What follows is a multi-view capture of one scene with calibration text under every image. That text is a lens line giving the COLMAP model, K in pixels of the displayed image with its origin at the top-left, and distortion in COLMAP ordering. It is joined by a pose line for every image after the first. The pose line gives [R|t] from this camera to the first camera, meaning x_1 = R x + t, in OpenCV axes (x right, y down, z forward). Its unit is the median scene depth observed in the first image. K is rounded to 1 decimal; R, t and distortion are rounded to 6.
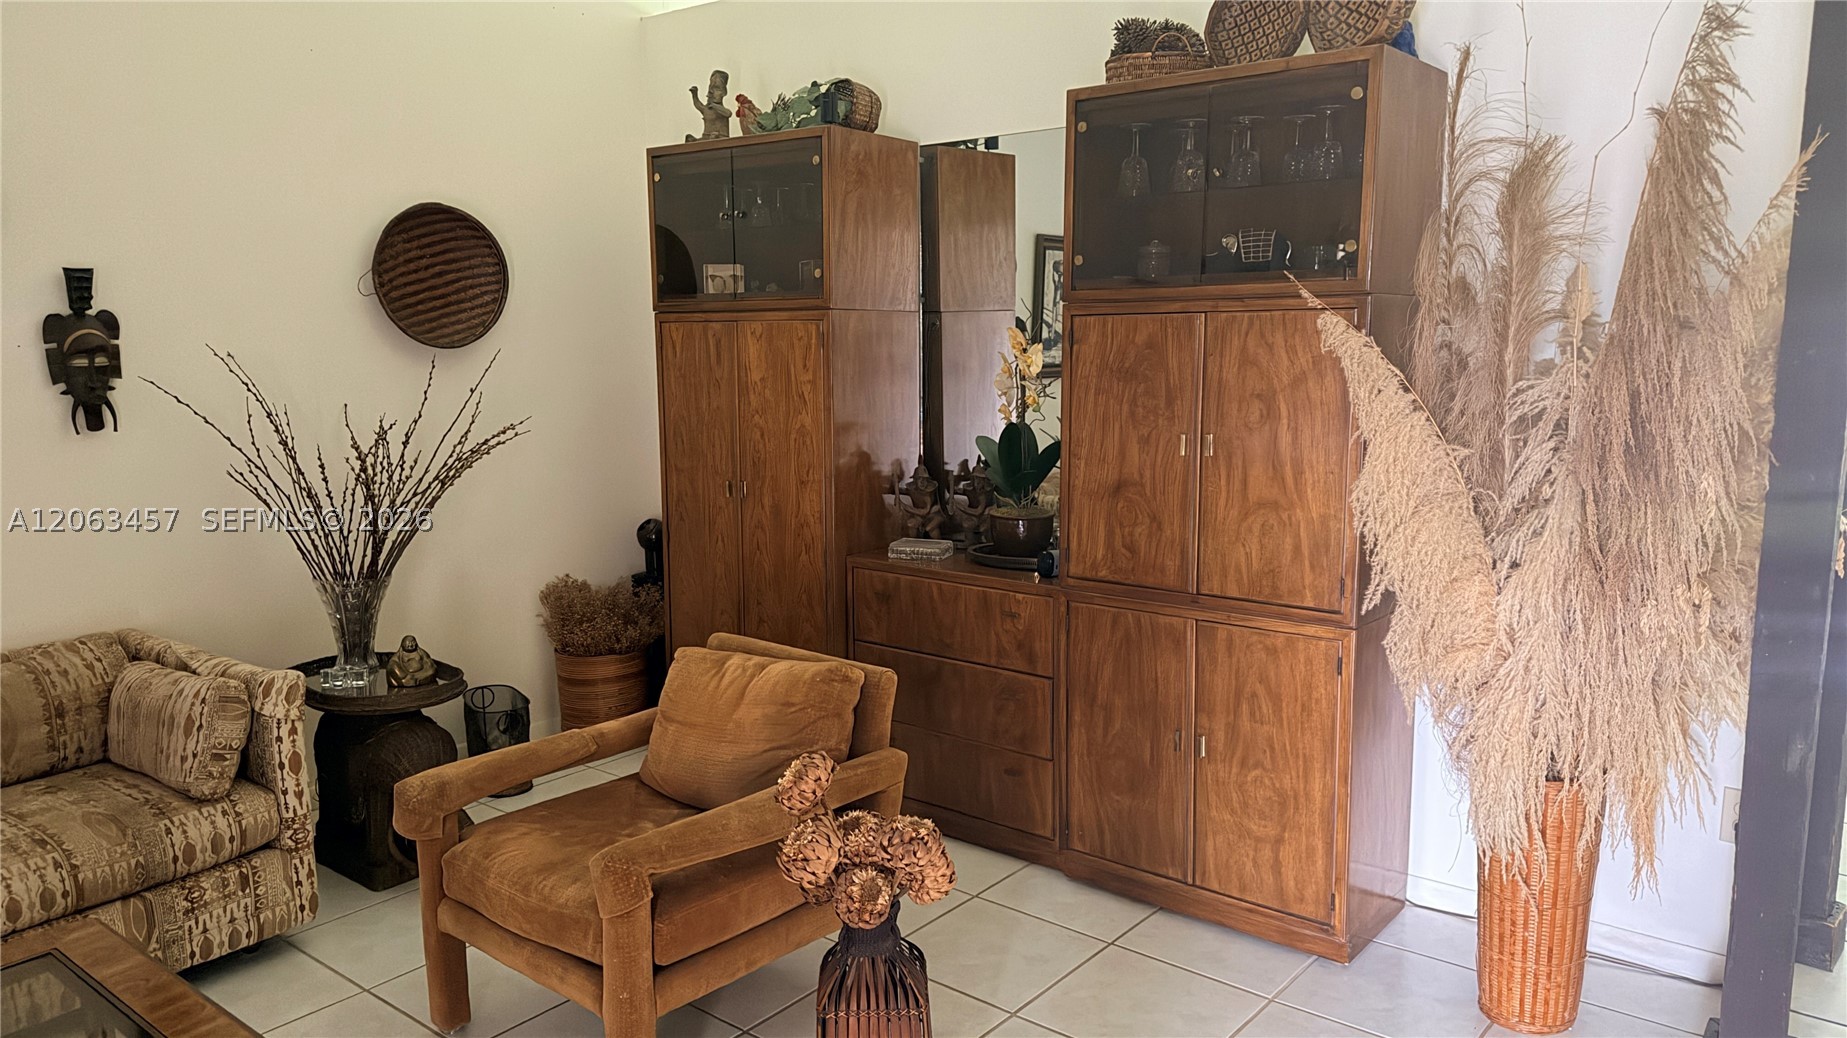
lens RADIAL K [[1259.6, 0, 919.0], [0, 1259.6, 528.2], [0, 0, 1]] dist [0.112777, -0.148035]
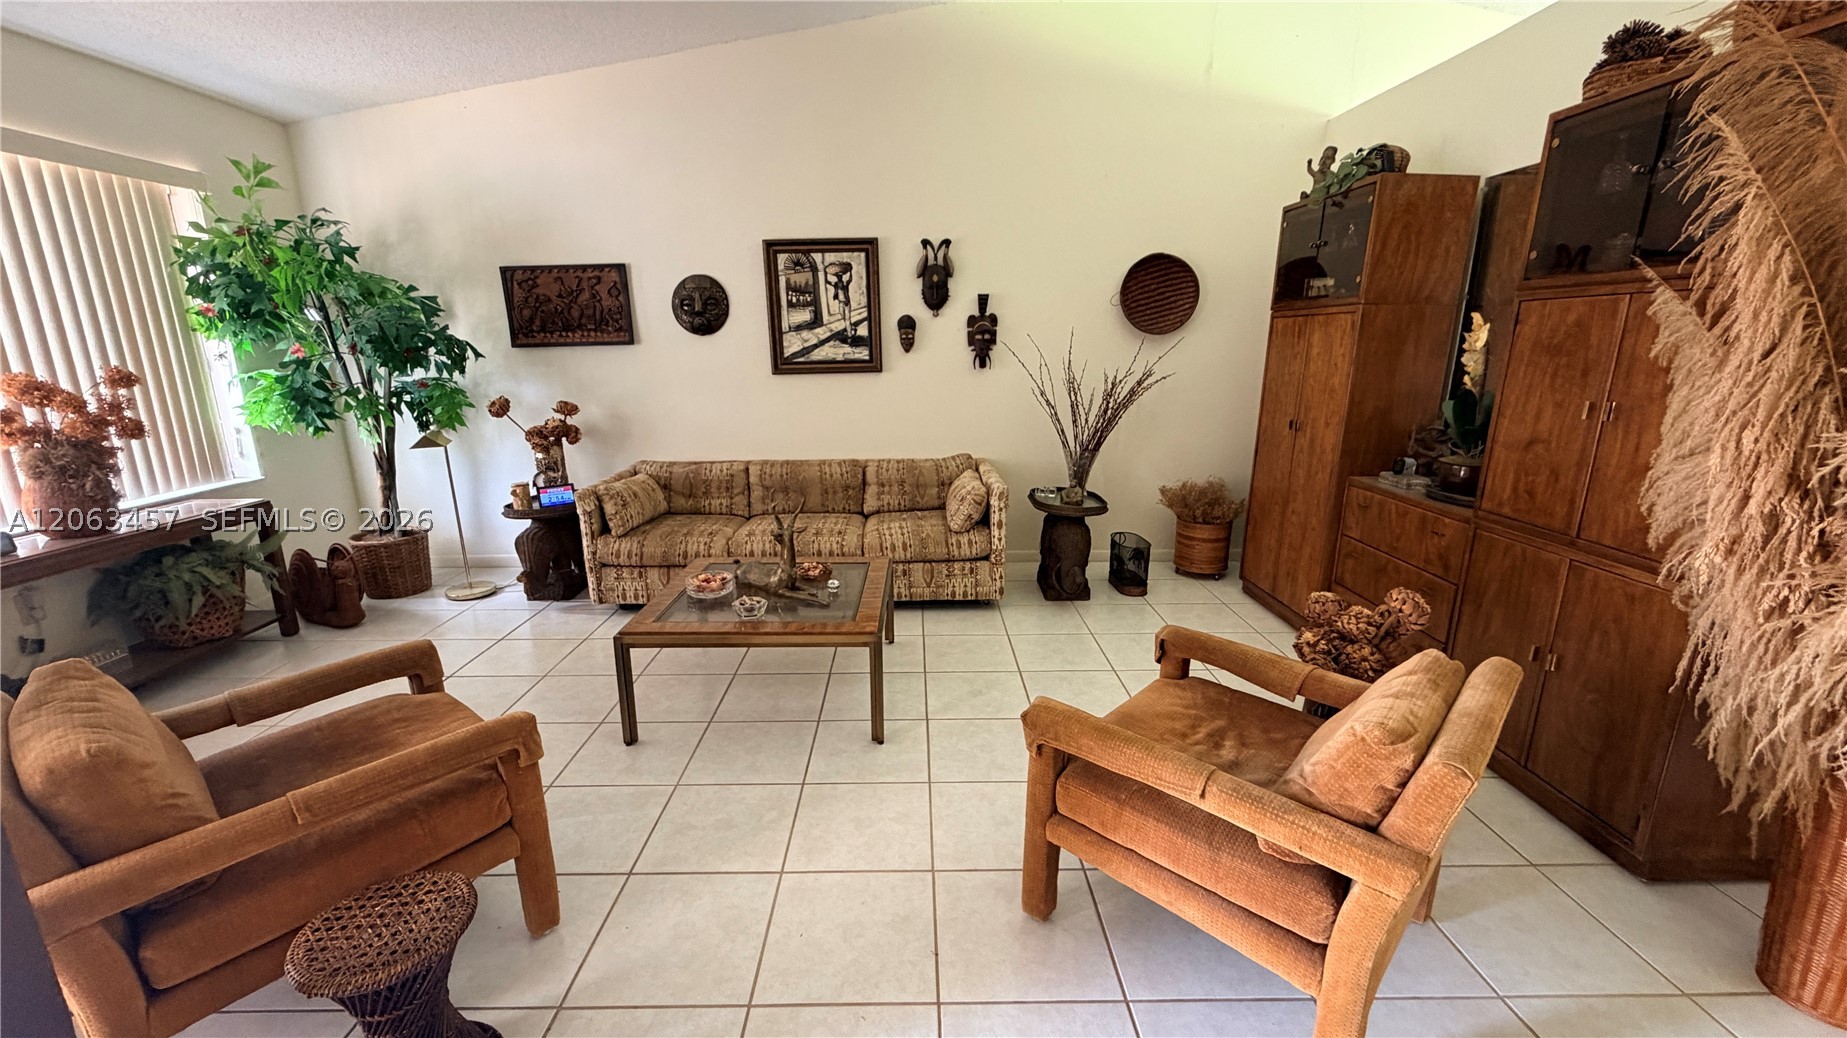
lens RADIAL K [[732.9, 0, 920.4], [0, 732.9, 517.5], [0, 0, 1]] dist [-0.001248, 0.000140]
pose [[0.649262, 0.190624, -0.736289, 0.311132], [-0.129502, 0.981653, 0.139953, 0.016163], [0.749458, 0.004485, 0.662036, 0.084173]]
